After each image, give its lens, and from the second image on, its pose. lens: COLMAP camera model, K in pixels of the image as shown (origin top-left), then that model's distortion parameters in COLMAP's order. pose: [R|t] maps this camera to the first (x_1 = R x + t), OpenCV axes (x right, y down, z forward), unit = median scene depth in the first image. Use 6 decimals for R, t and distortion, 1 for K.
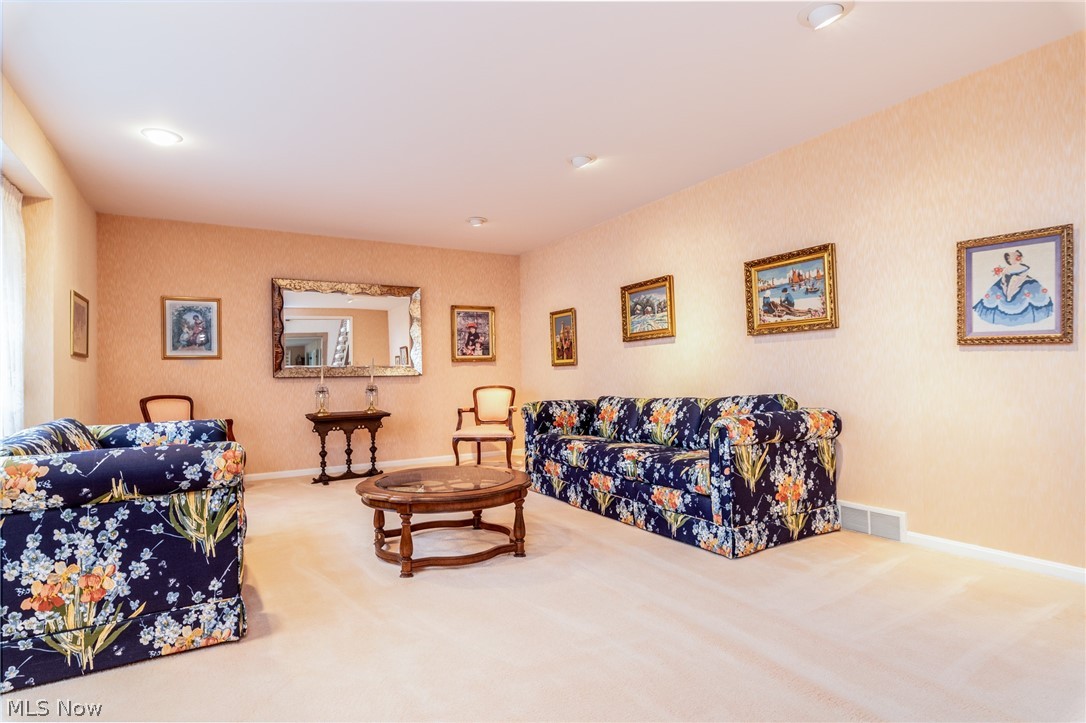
lens RADIAL K [[556.2, 0, 543.0], [0, 556.2, 361.5], [0, 0, 1]] dist [0.001026, -0.000257]
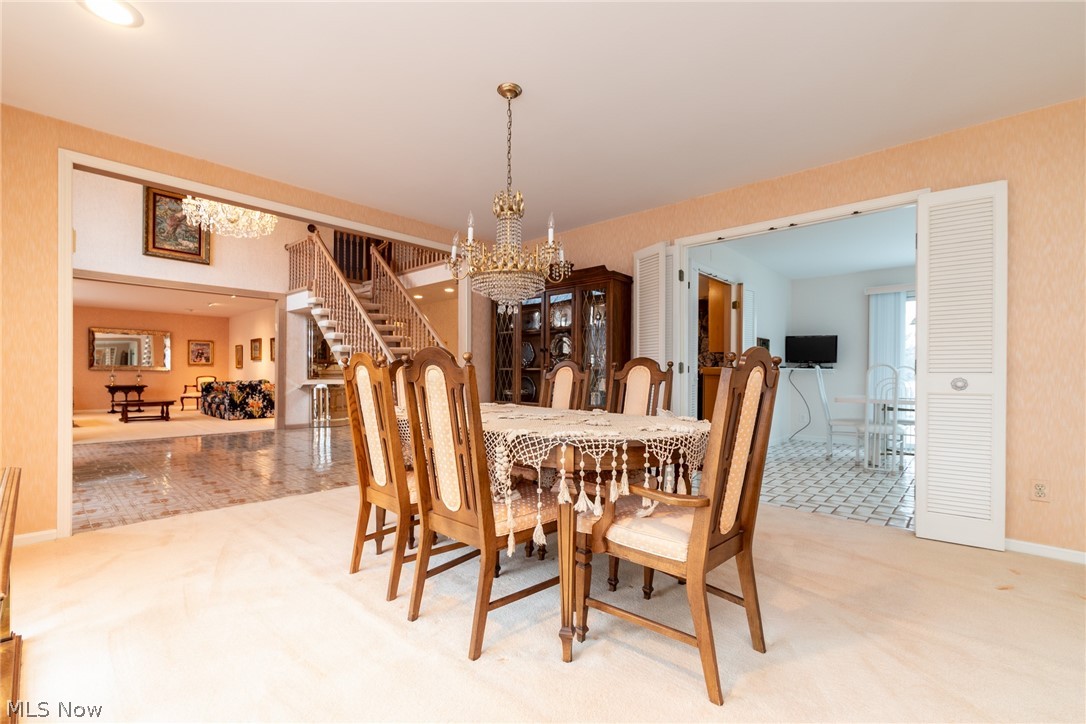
lens RADIAL K [[474.2, 0, 538.0], [0, 474.2, 374.6], [0, 0, 1]] dist [0.003359, 0.000092]
pose [[0.959185, 0.027816, 0.281408, 0.835500], [-0.034799, 0.999197, 0.019847, -0.060706], [-0.280630, -0.028830, 0.959383, -1.583856]]
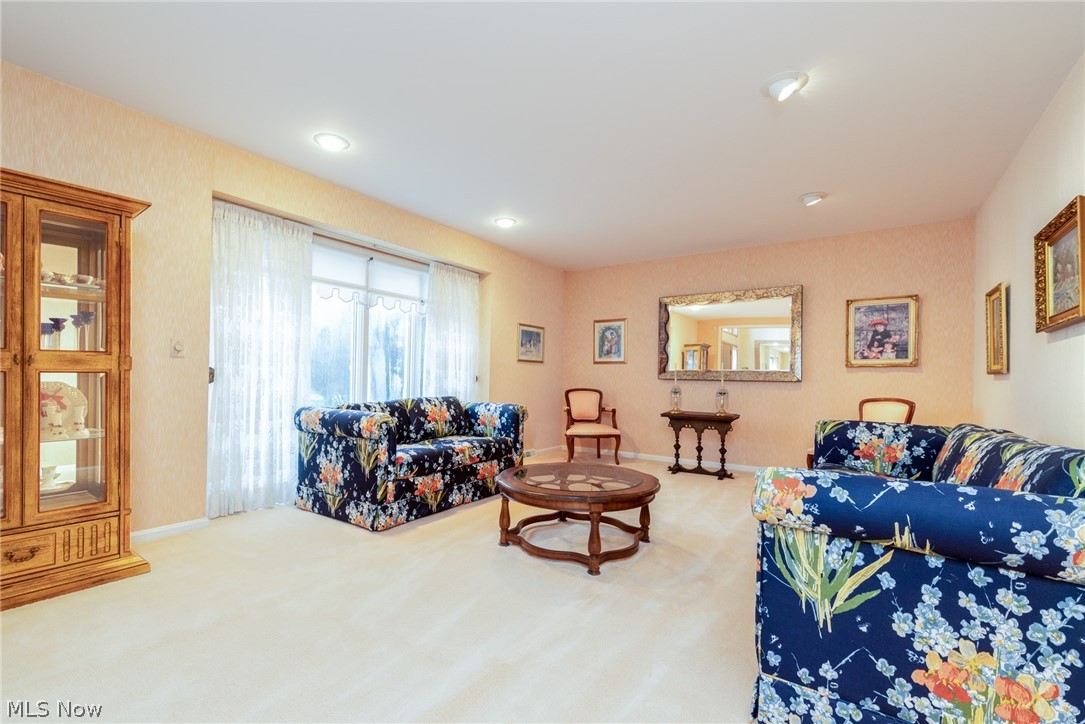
lens RADIAL K [[473.8, 0, 537.5], [0, 473.8, 374.6], [0, 0, 1]] dist [0.003359, 0.000092]
pose [[0.417836, 0.020268, -0.908296, 0.378680], [-0.004586, 0.999785, 0.020200, -0.000353], [0.908511, -0.004275, 0.417840, 0.344194]]
